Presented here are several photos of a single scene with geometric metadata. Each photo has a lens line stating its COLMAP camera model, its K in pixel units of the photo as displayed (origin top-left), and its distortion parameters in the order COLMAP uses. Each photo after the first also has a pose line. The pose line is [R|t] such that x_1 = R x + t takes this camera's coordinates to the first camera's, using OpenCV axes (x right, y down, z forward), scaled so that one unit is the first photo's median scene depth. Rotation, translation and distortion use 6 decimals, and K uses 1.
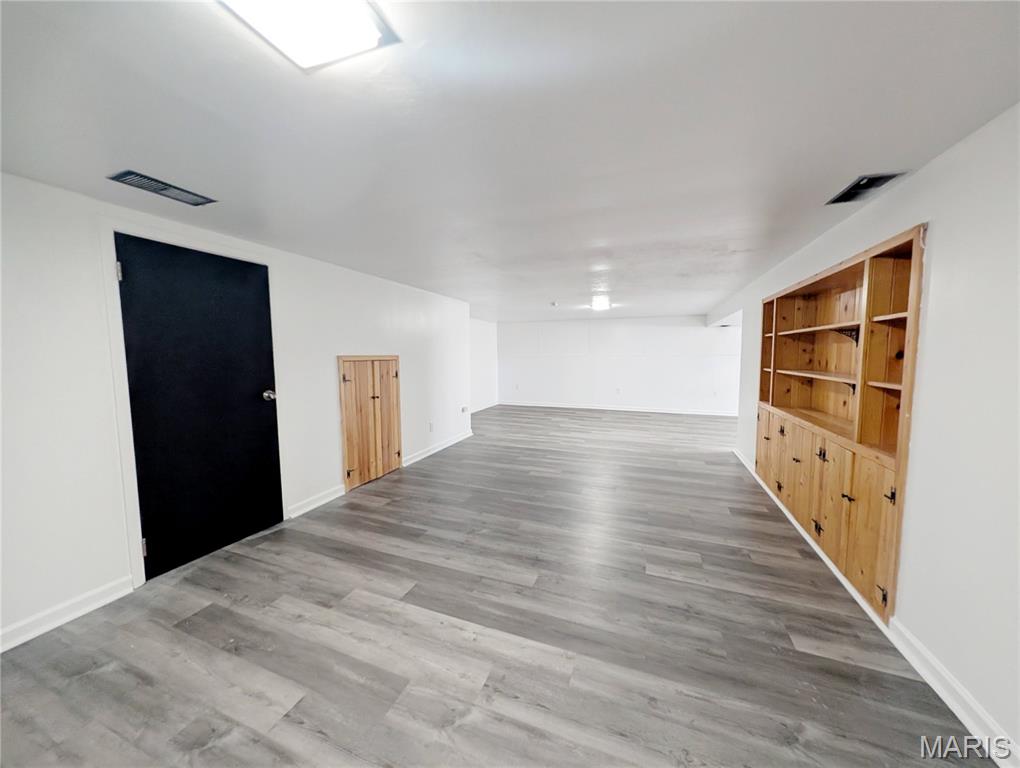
lens RADIAL K [[375.4, 0, 508.8], [0, 375.4, 382.1], [0, 0, 1]] dist [0.000290, 0.000032]
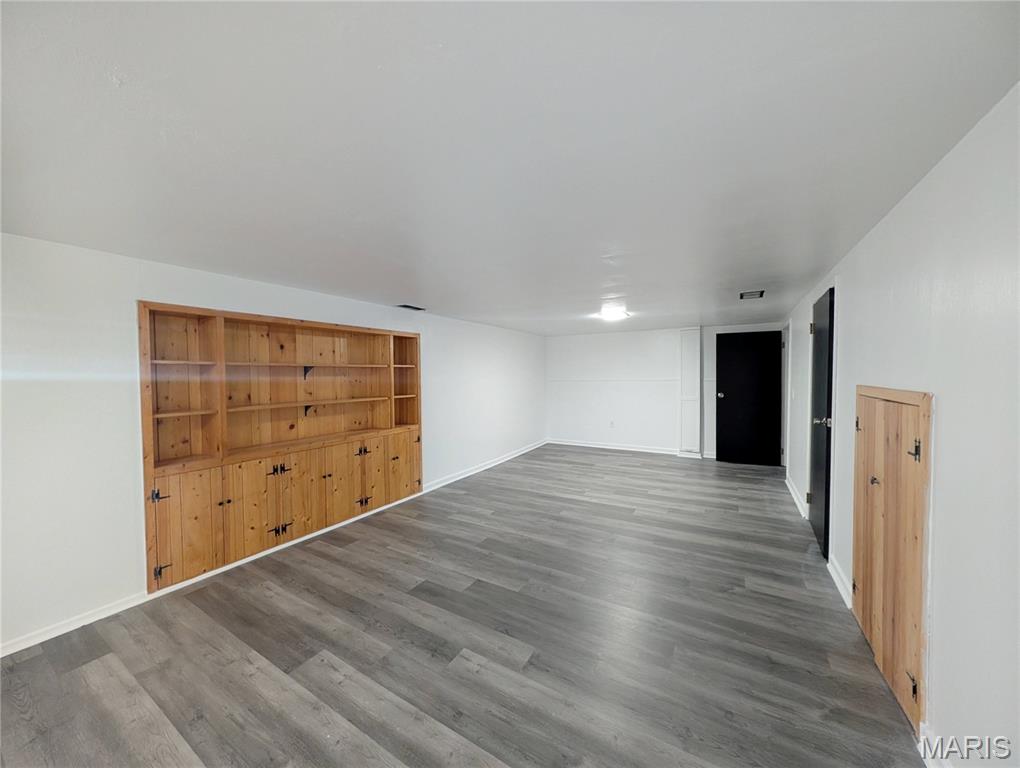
lens RADIAL K [[375.4, 0, 514.4], [0, 375.4, 385.2], [0, 0, 1]] dist [0.000290, 0.000032]
pose [[-0.986655, 0.009403, 0.162551, -0.001073], [0.026195, 0.994494, 0.101466, -0.198294], [-0.160702, 0.104370, -0.981469, 2.290632]]
